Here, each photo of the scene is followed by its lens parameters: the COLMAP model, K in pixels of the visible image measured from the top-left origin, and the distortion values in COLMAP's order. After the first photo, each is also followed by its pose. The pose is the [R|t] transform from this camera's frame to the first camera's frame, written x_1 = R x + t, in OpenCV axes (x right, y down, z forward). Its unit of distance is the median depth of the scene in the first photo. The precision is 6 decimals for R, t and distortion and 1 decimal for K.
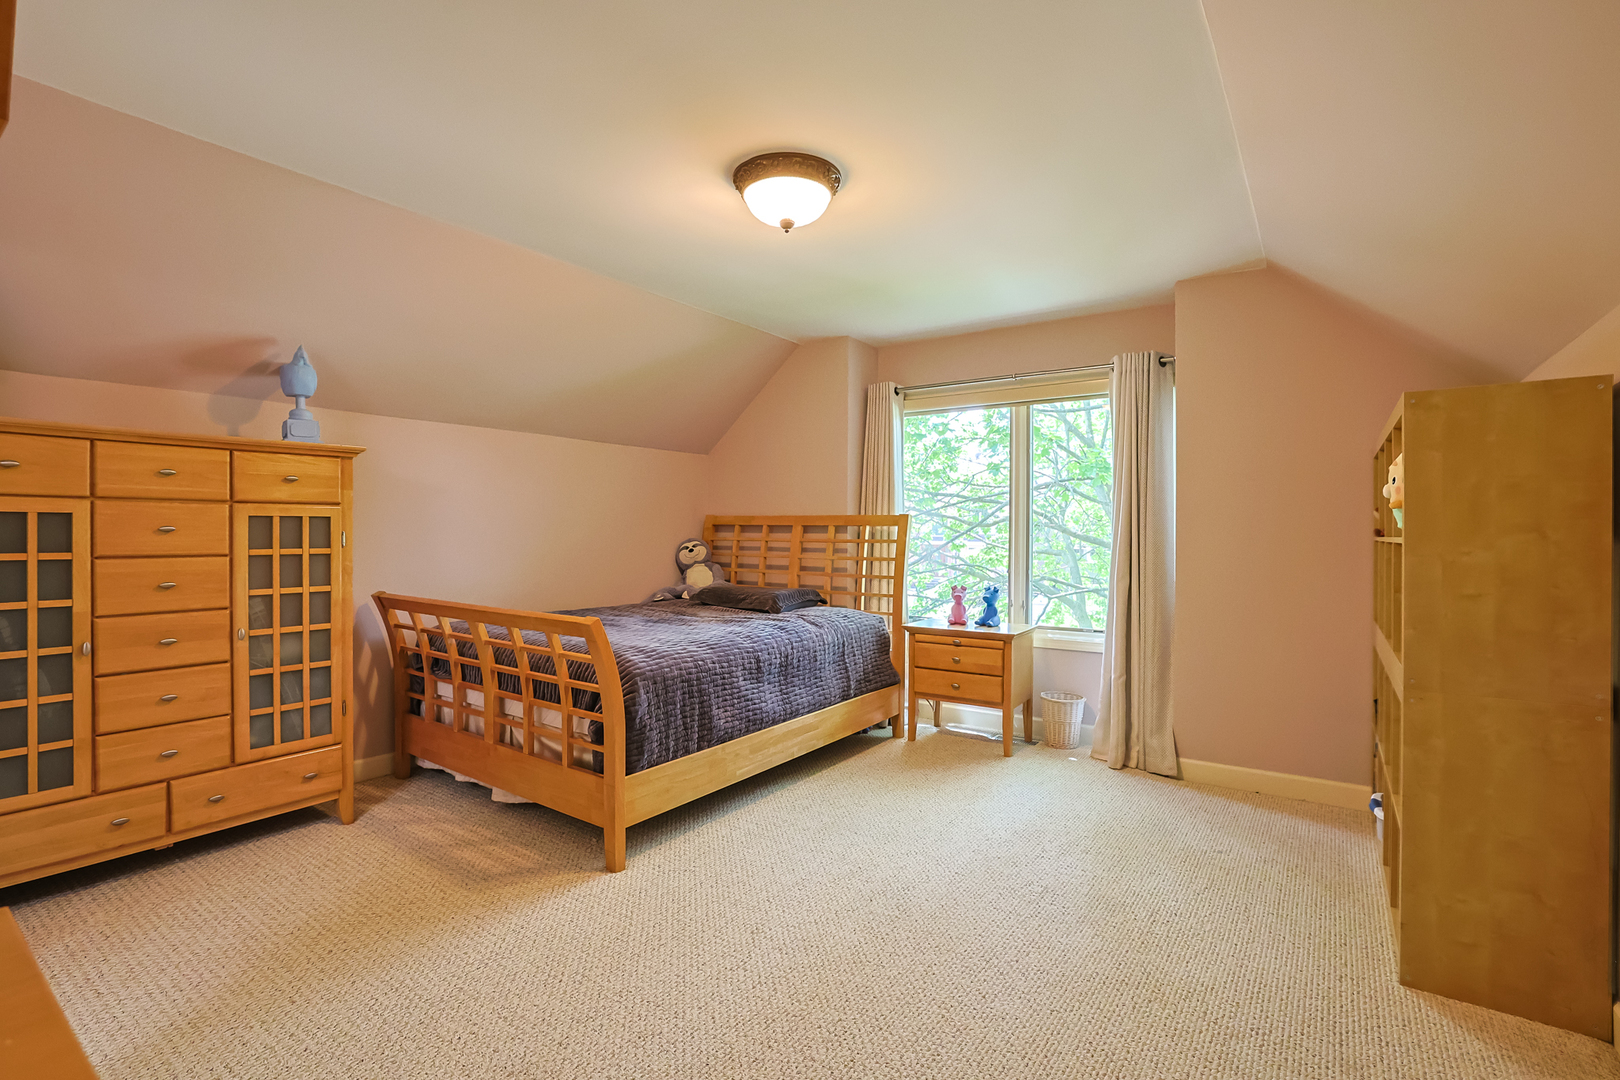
lens RADIAL K [[696.0, 0, 806.9], [0, 696.0, 533.3], [0, 0, 1]] dist [-0.044931, 0.015874]
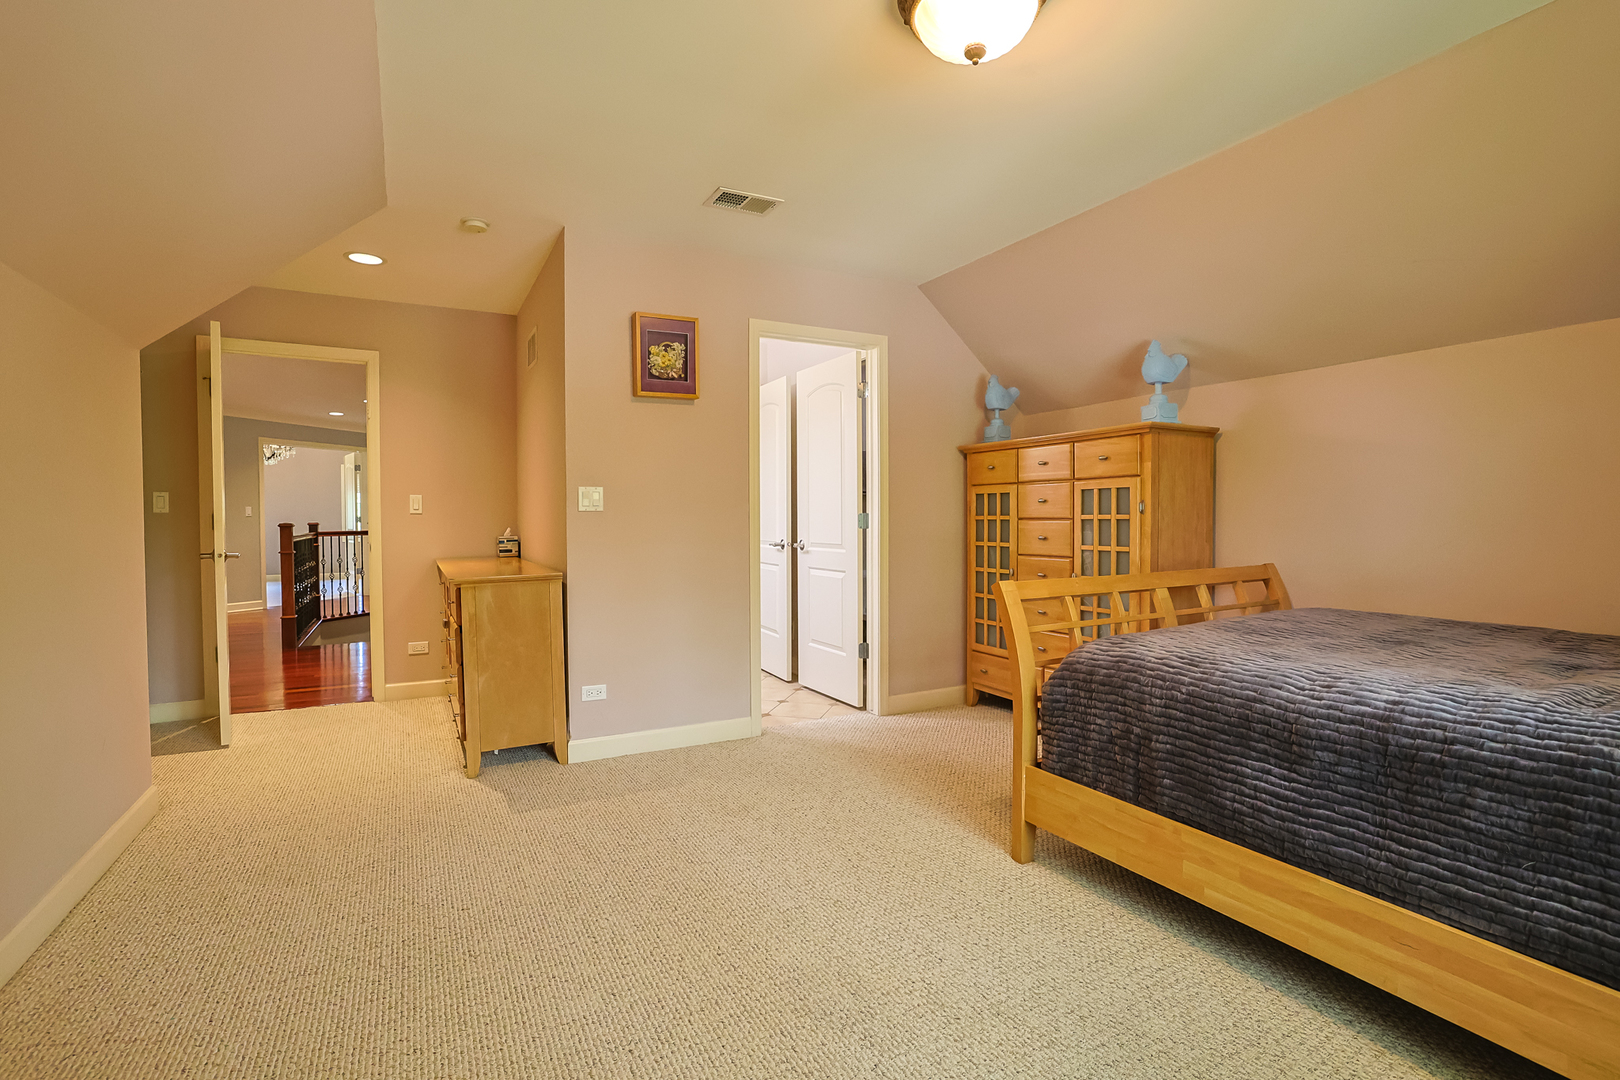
lens RADIAL K [[696.0, 0, 806.9], [0, 696.0, 533.3], [0, 0, 1]] dist [-0.044931, 0.015874]
pose [[-0.384327, 0.020233, -0.922975, 0.634630], [0.001034, 0.999769, 0.021486, 0.030041], [0.923196, 0.007303, -0.384259, 1.018159]]
